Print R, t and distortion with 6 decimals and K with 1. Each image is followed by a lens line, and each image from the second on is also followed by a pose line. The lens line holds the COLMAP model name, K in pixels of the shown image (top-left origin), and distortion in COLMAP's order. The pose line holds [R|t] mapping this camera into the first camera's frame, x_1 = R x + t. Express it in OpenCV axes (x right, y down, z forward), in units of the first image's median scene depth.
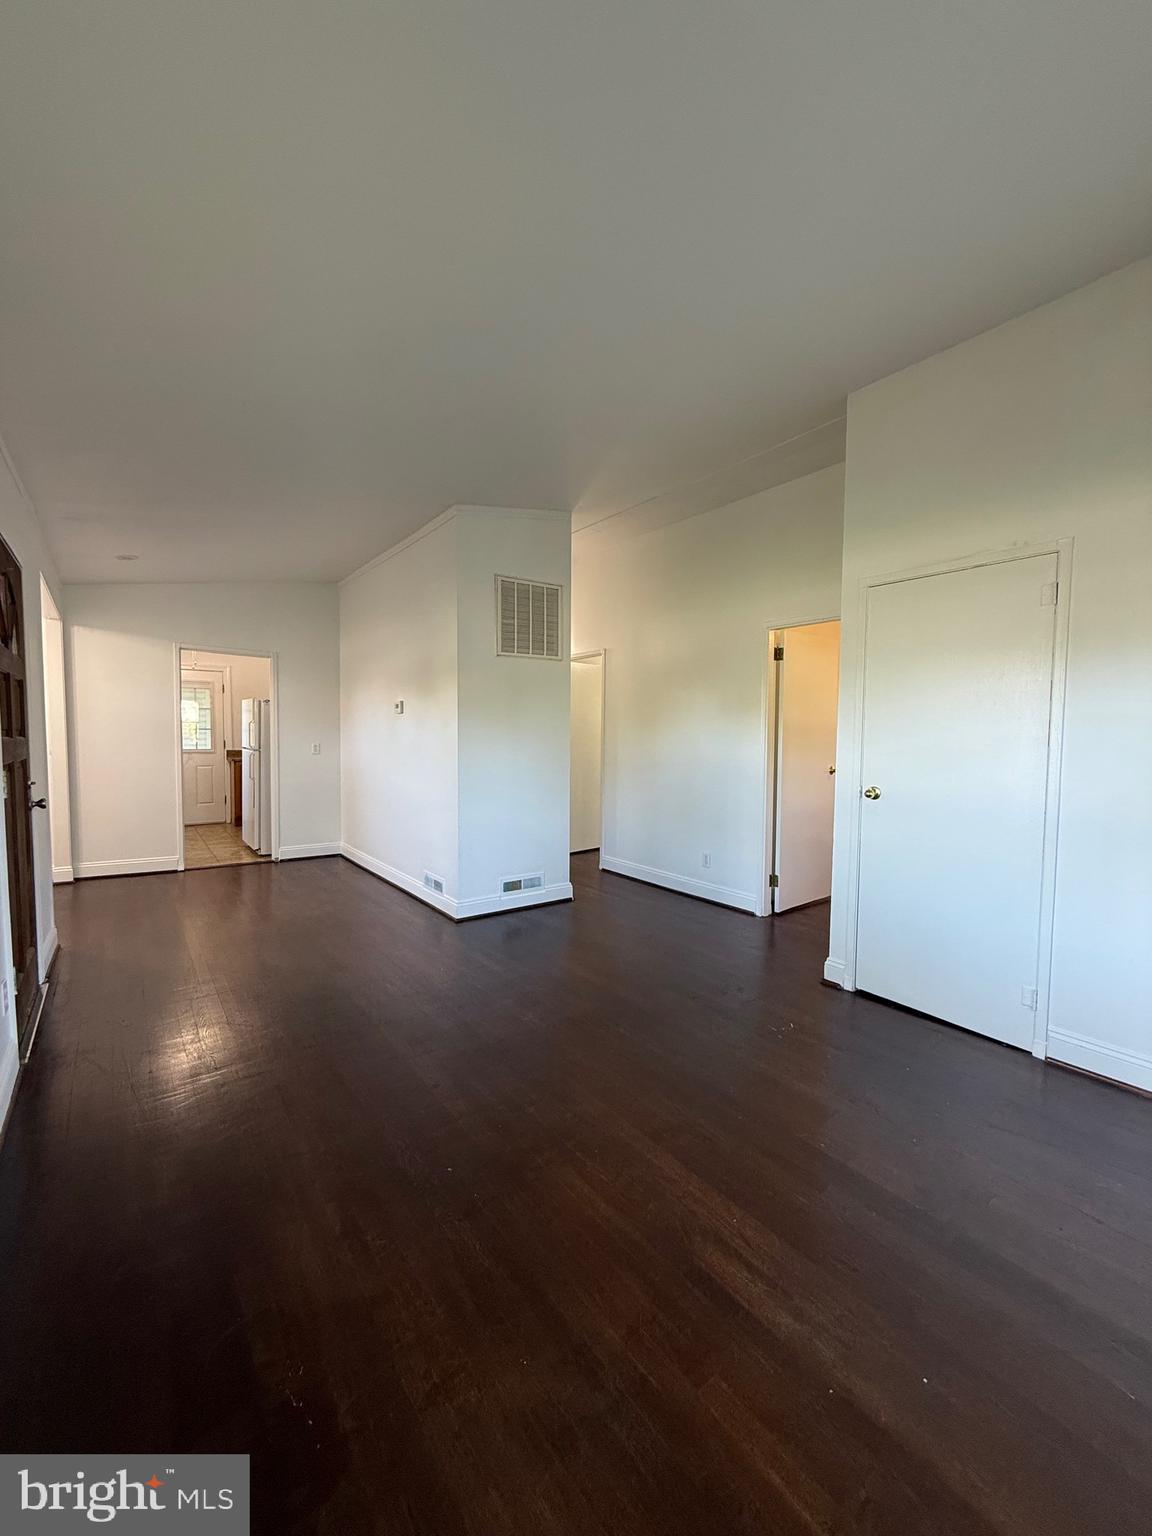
lens RADIAL K [[612.0, 0, 576.0], [0, 612.0, 768.0], [0, 0, 1]] dist [-0.000255, 0.000021]
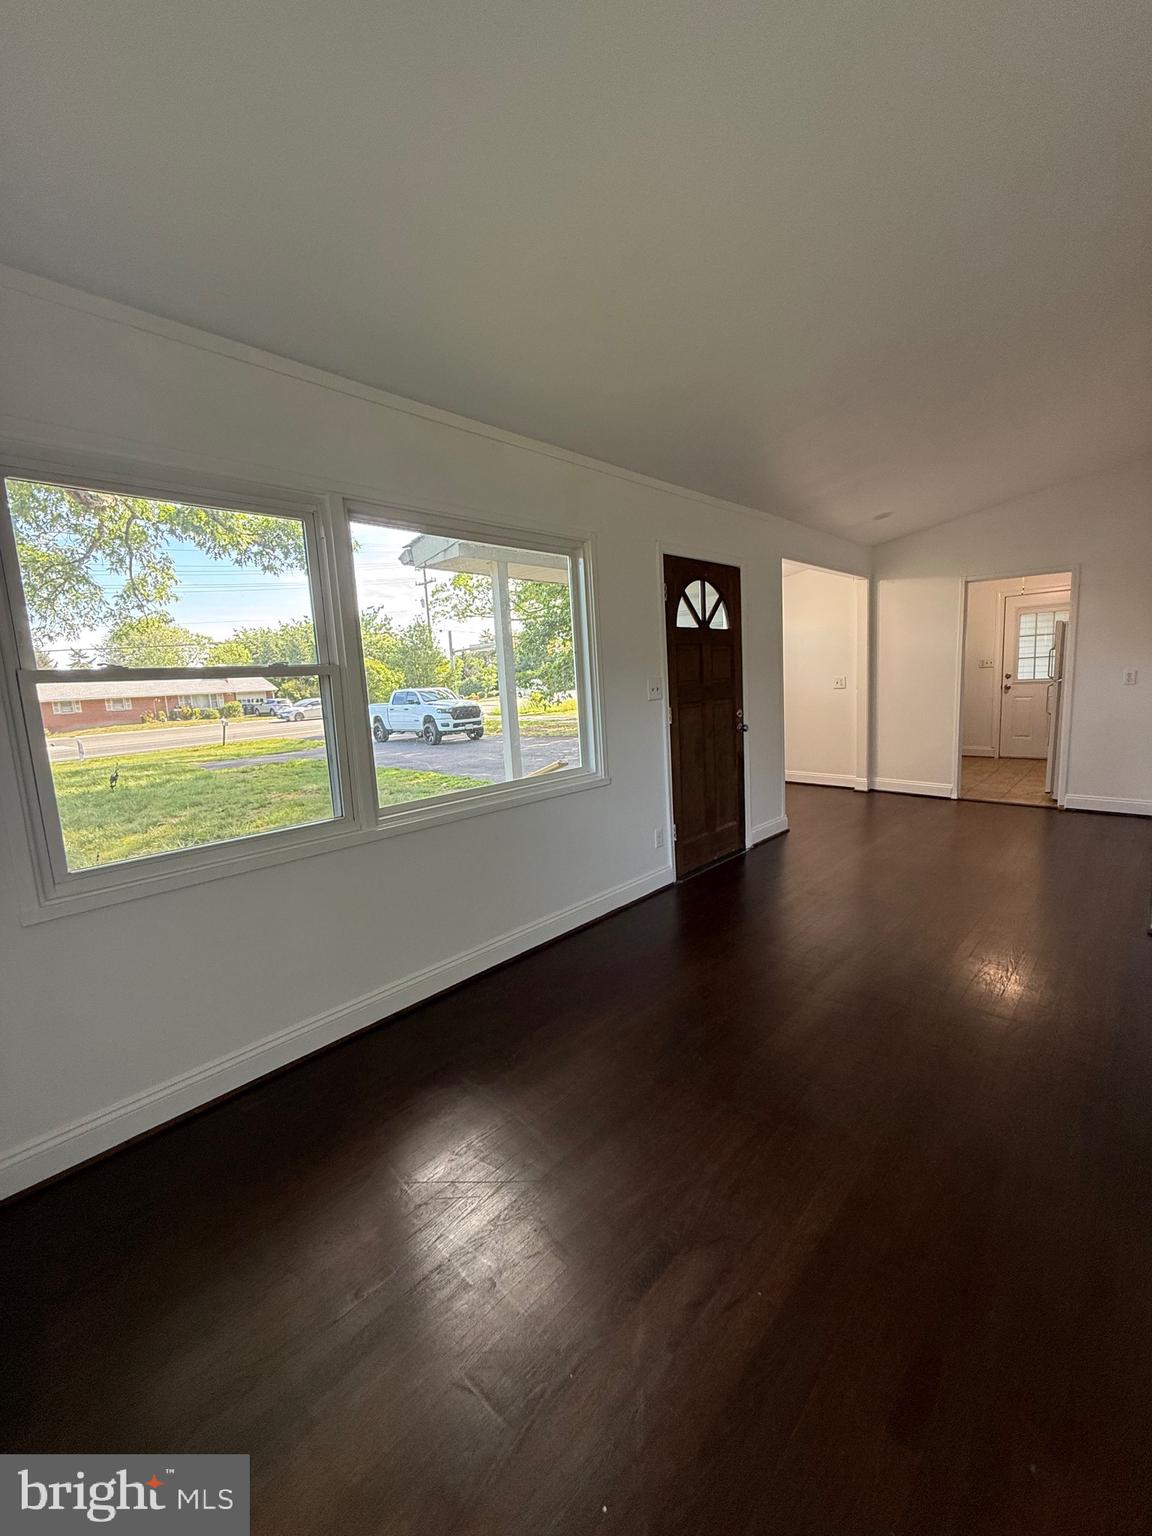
lens RADIAL K [[615.2, 0, 577.4], [0, 615.2, 761.7], [0, 0, 1]] dist [0.000344, 0.000219]
pose [[0.168657, 0.115602, -0.978872, 0.284942], [0.000055, 0.993098, 0.117292, -0.020684], [0.985675, -0.019836, 0.167486, 0.201086]]
